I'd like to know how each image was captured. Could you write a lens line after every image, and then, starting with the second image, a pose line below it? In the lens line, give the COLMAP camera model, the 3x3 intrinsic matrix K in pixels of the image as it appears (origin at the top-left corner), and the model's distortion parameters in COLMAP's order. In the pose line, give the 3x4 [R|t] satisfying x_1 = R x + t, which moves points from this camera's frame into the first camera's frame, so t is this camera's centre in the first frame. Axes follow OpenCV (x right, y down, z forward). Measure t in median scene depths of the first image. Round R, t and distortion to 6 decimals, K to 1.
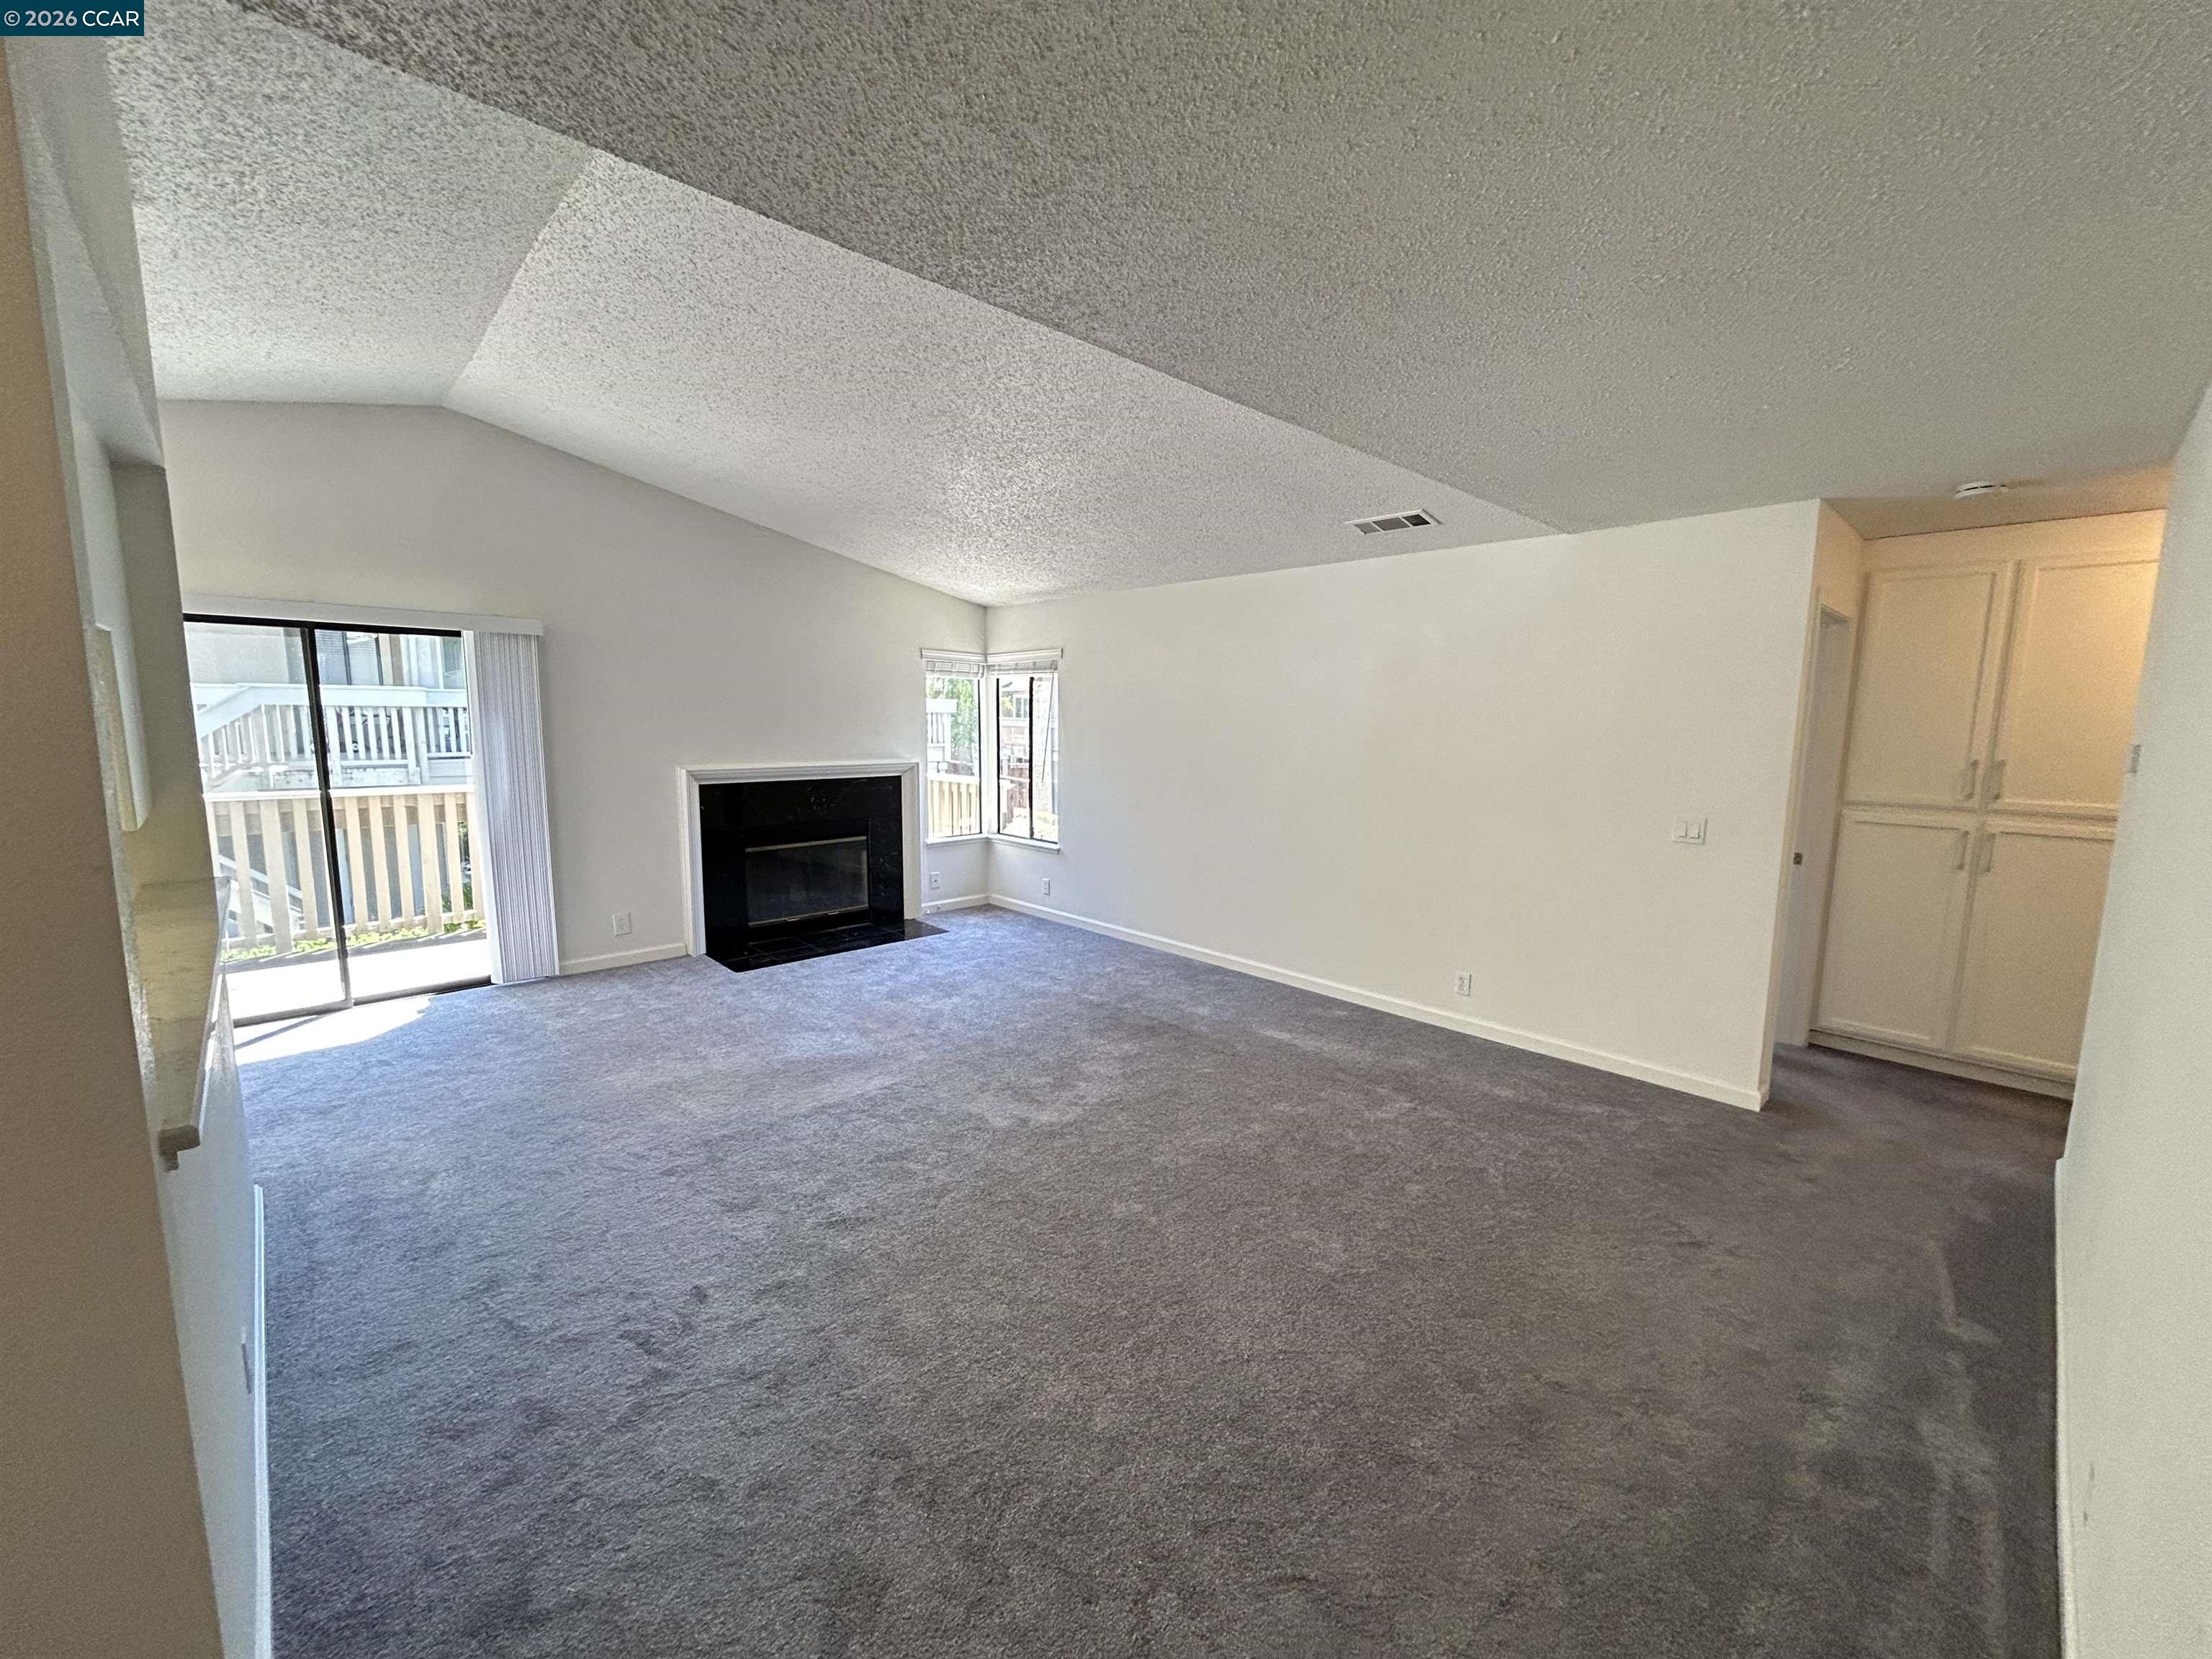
lens RADIAL K [[892.7, 0, 1113.6], [0, 892.7, 836.9], [0, 0, 1]] dist [0.001172, 0.000049]
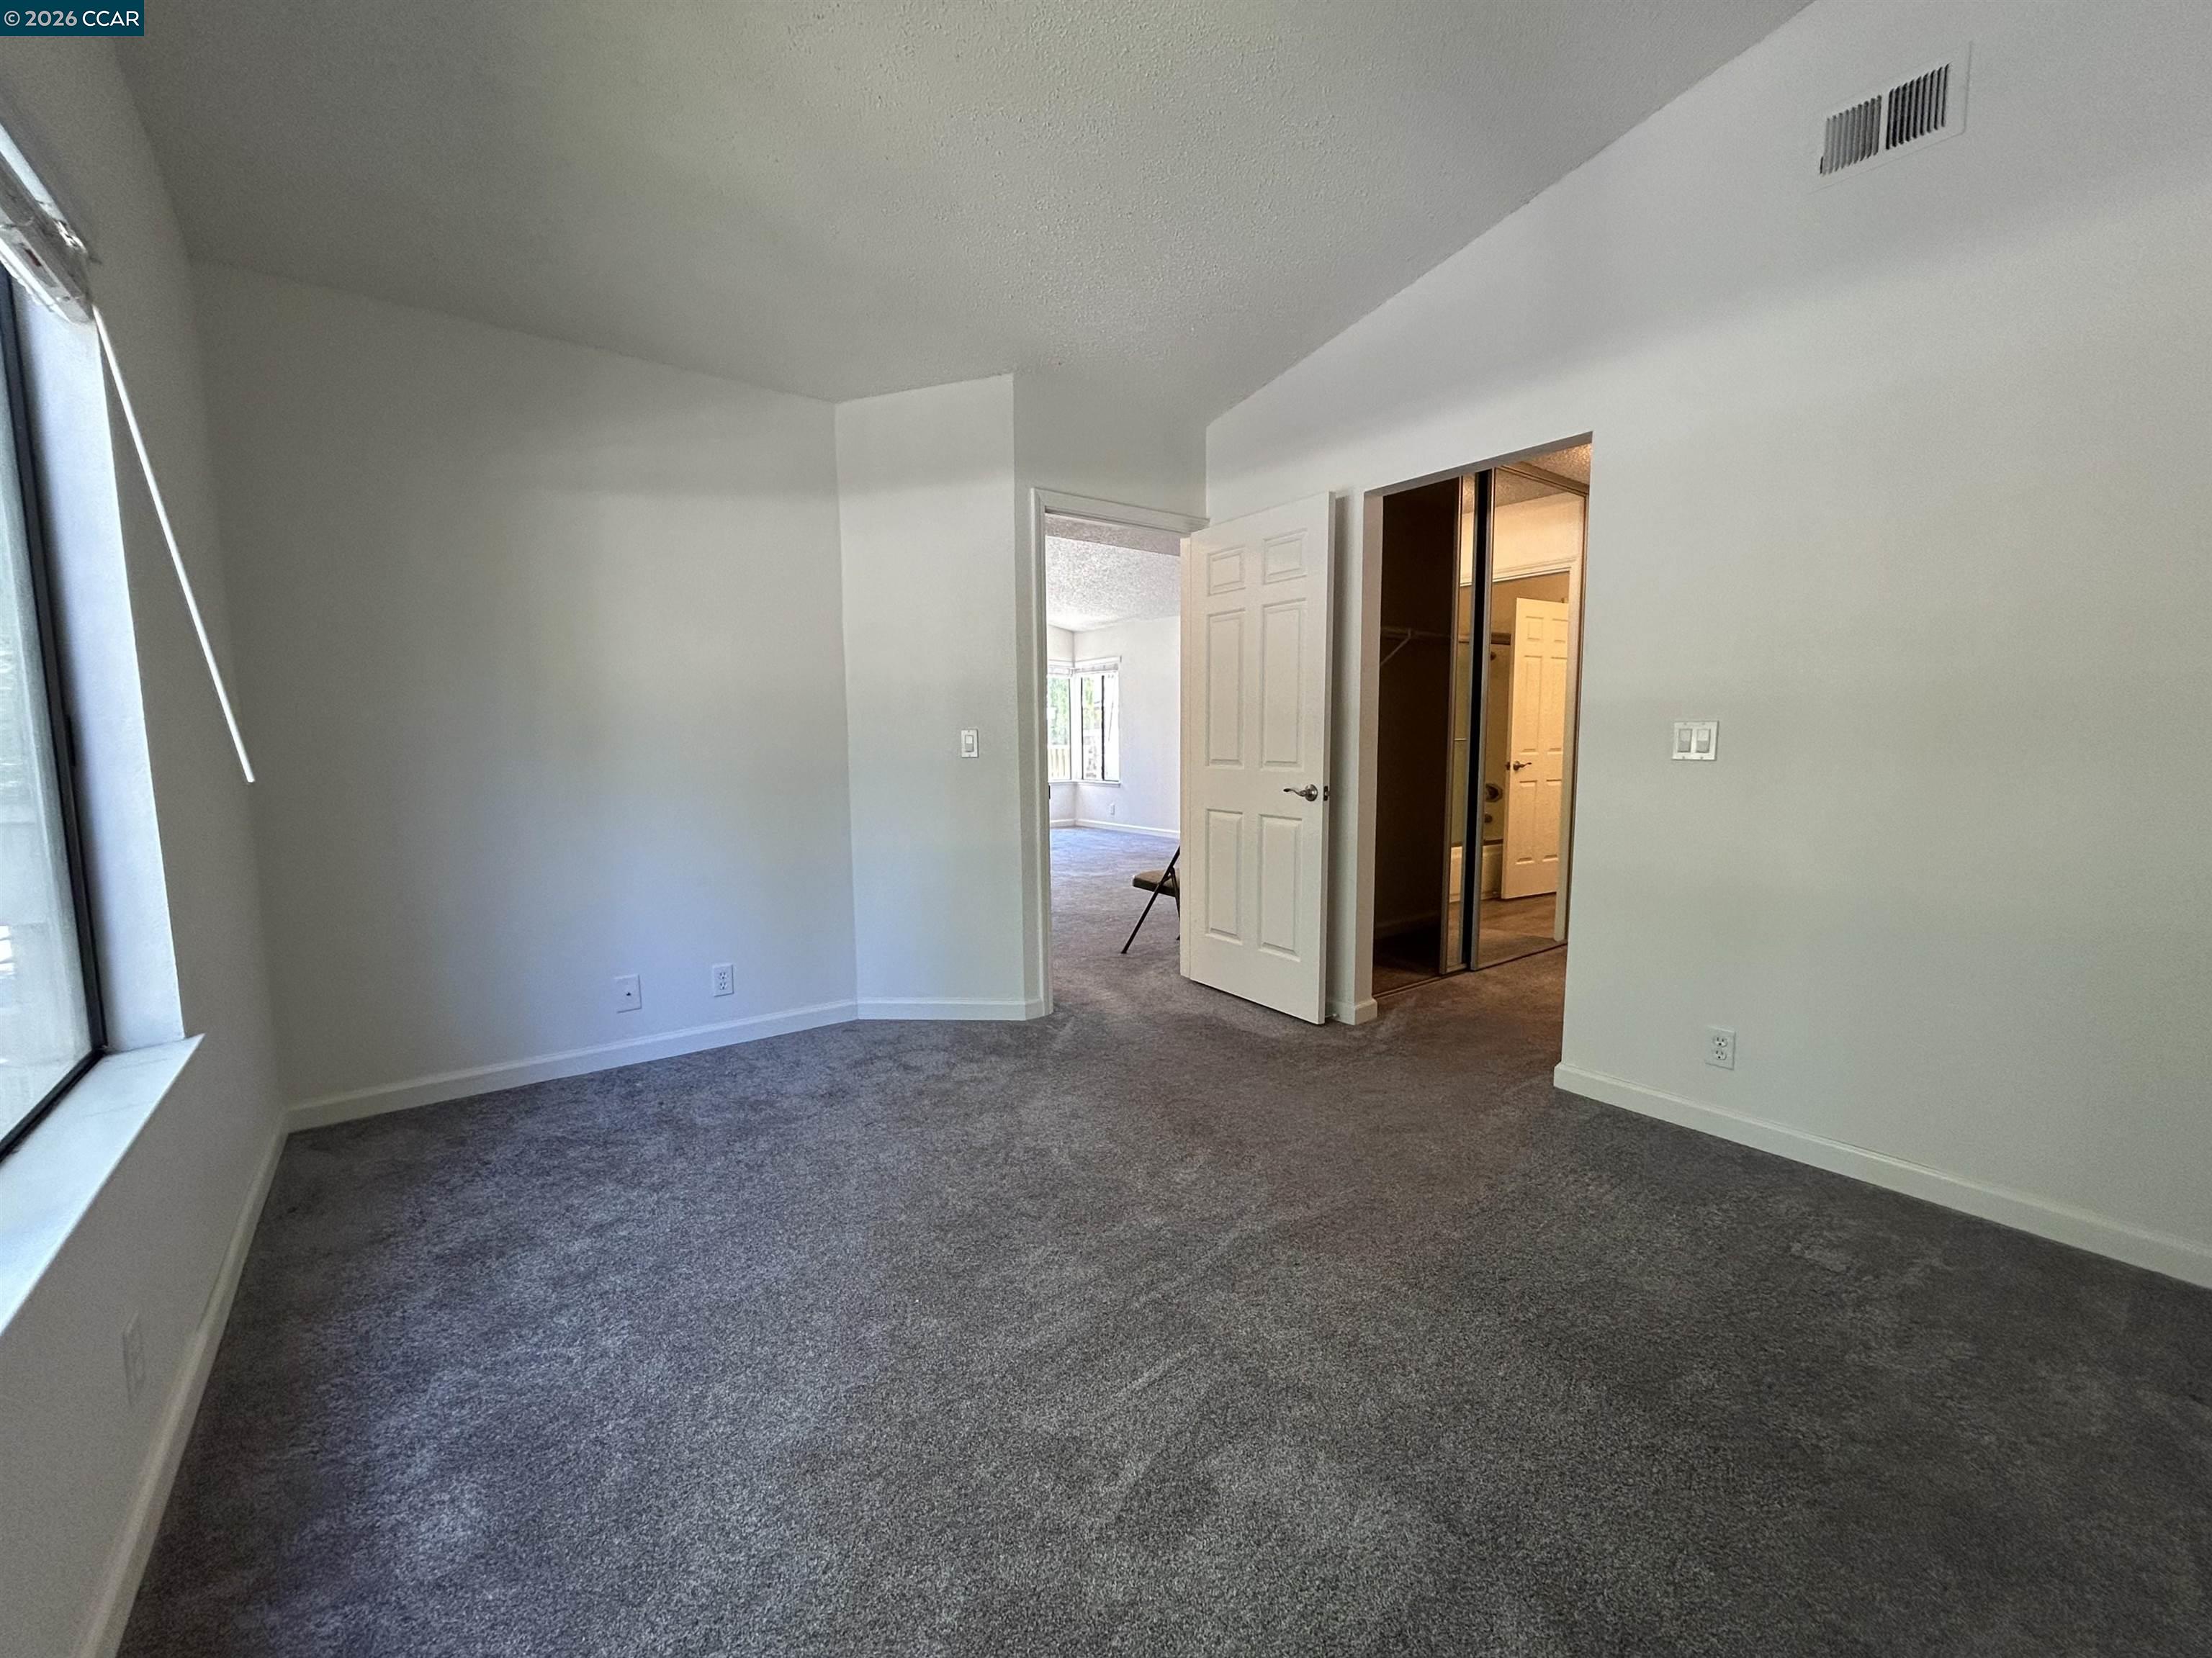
lens RADIAL K [[919.3, 0, 1107.9], [0, 919.3, 836.0], [0, 0, 1]] dist [0.002962, 0.000218]
pose [[0.993278, -0.004964, -0.115647, 0.108629], [0.001706, 0.999599, -0.028256, 0.156762], [0.115741, 0.027868, 0.992888, -0.625354]]
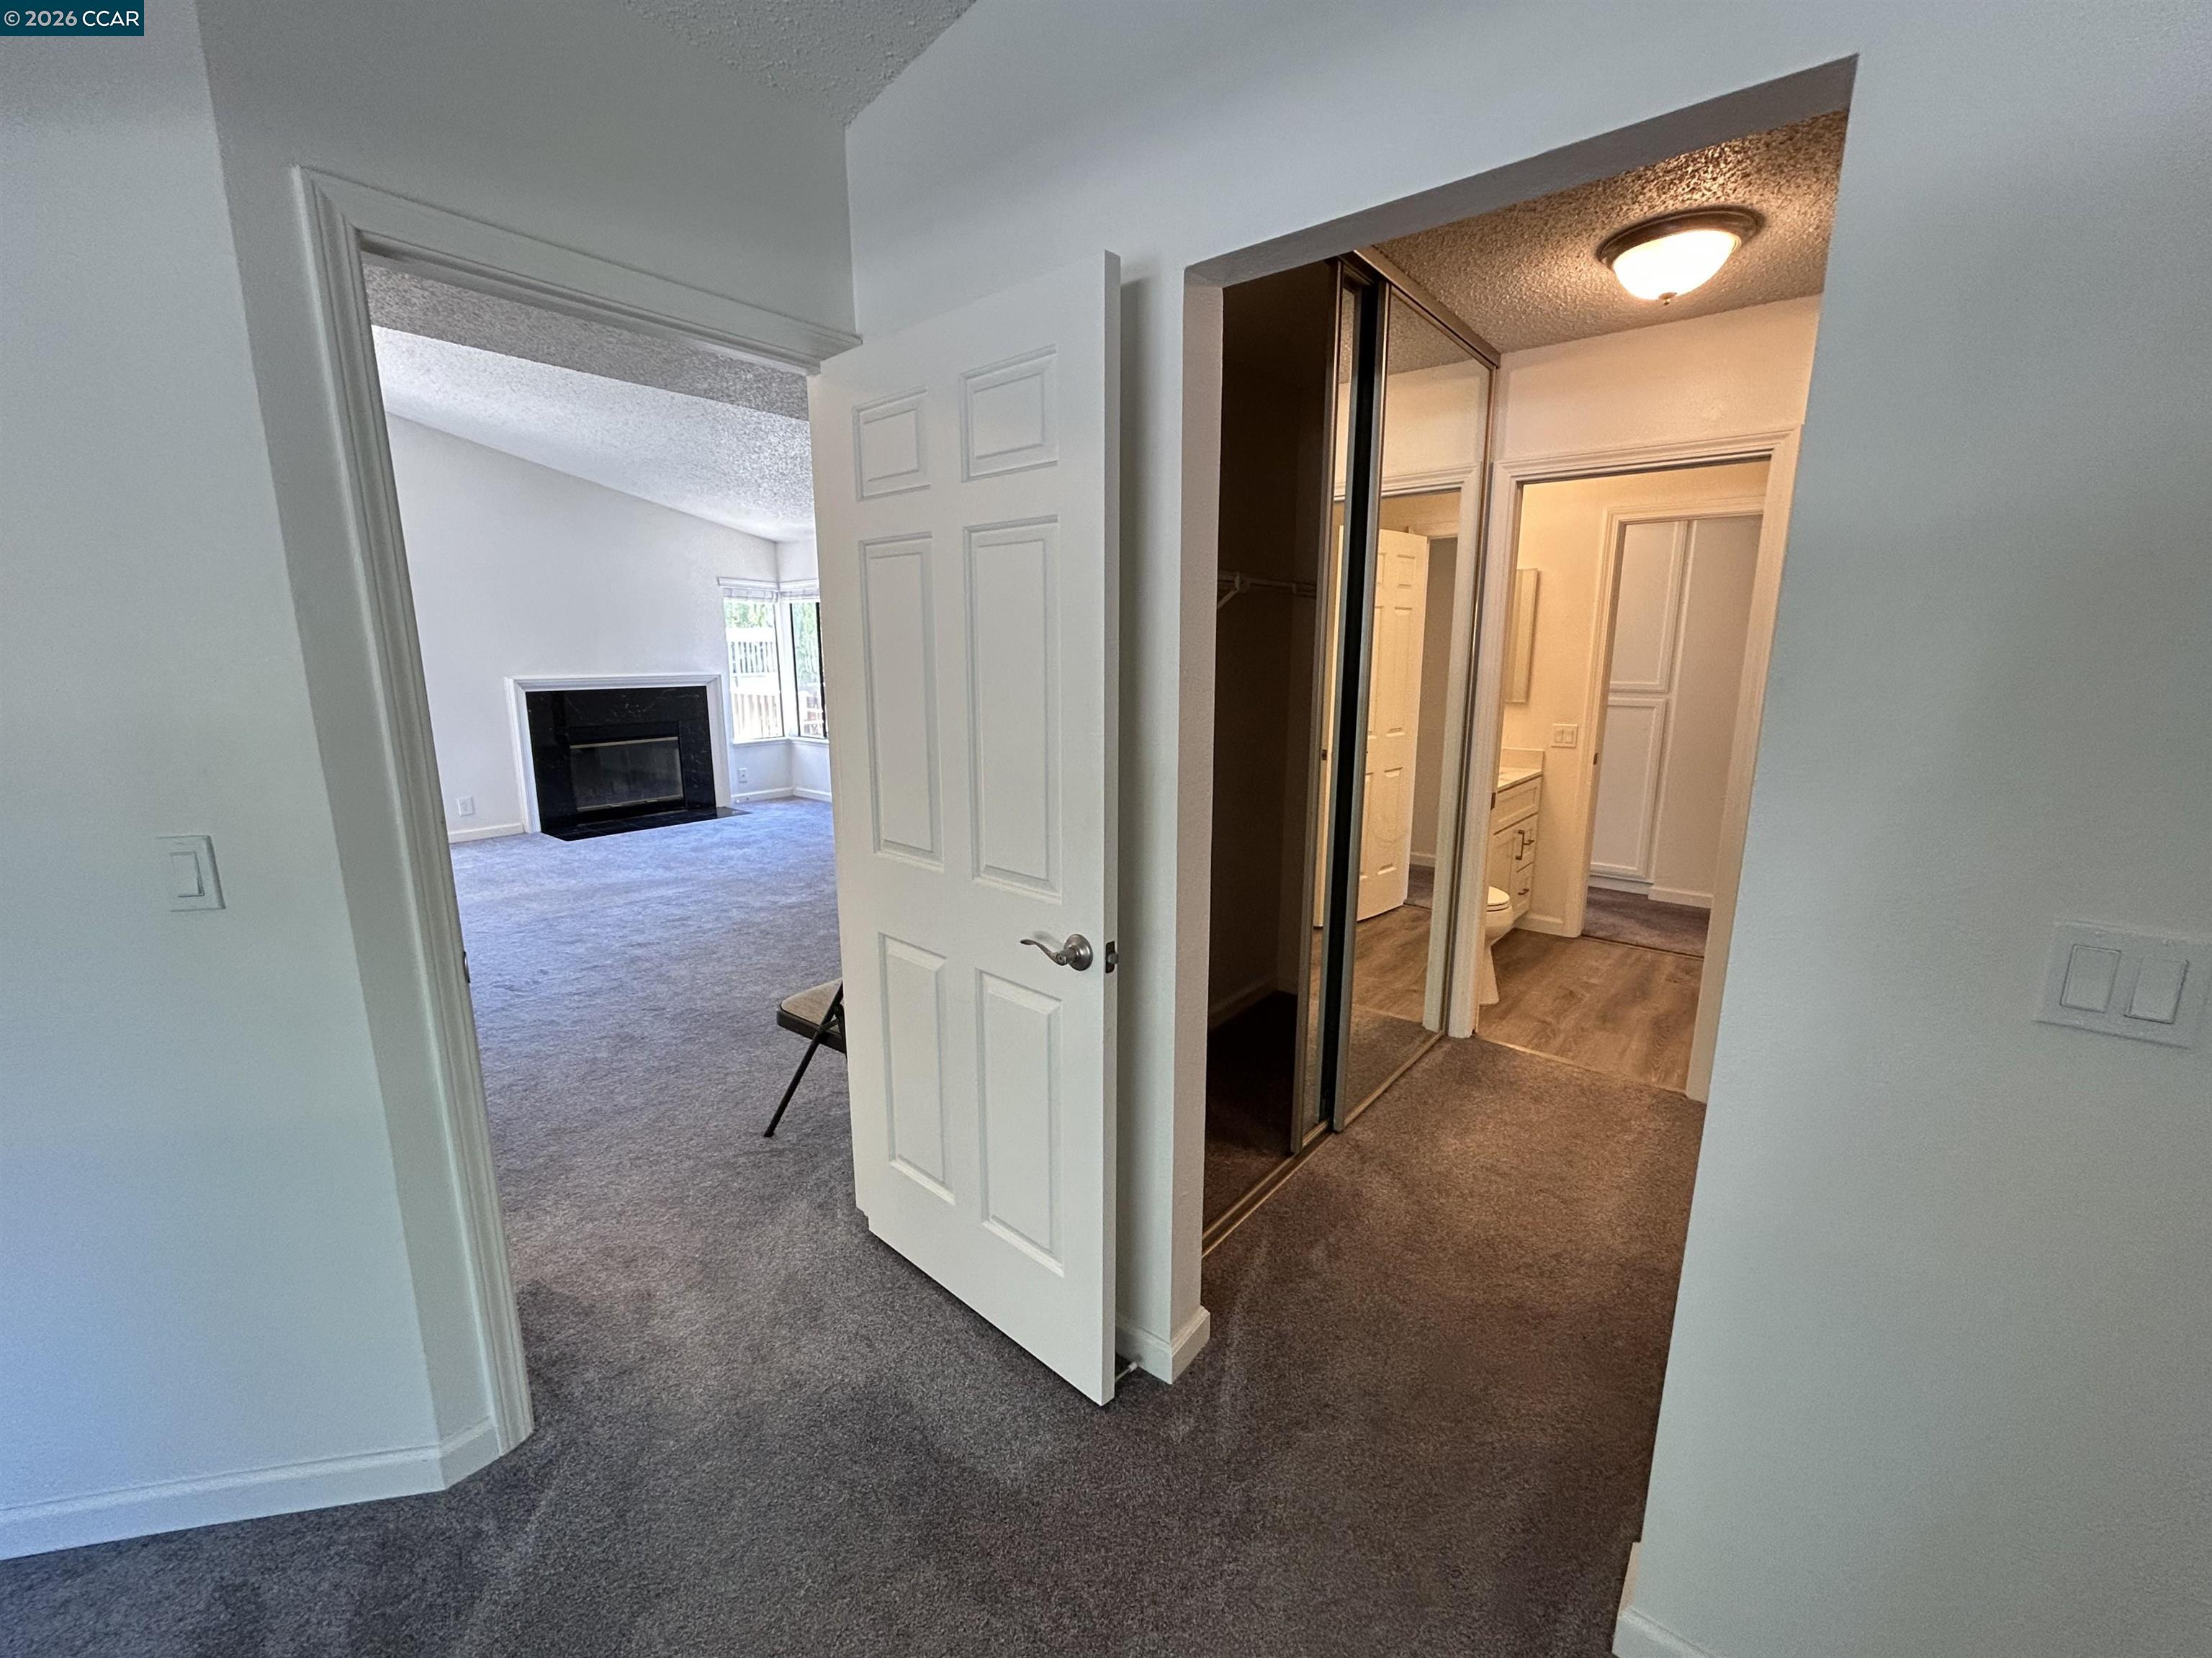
lens RADIAL K [[919.3, 0, 1107.9], [0, 919.3, 836.0], [0, 0, 1]] dist [0.002962, 0.000218]
pose [[0.992171, -0.033820, 0.120221, 0.145263], [0.025798, 0.997374, 0.067673, 0.064739], [-0.122194, -0.064042, 0.990438, -0.308557]]
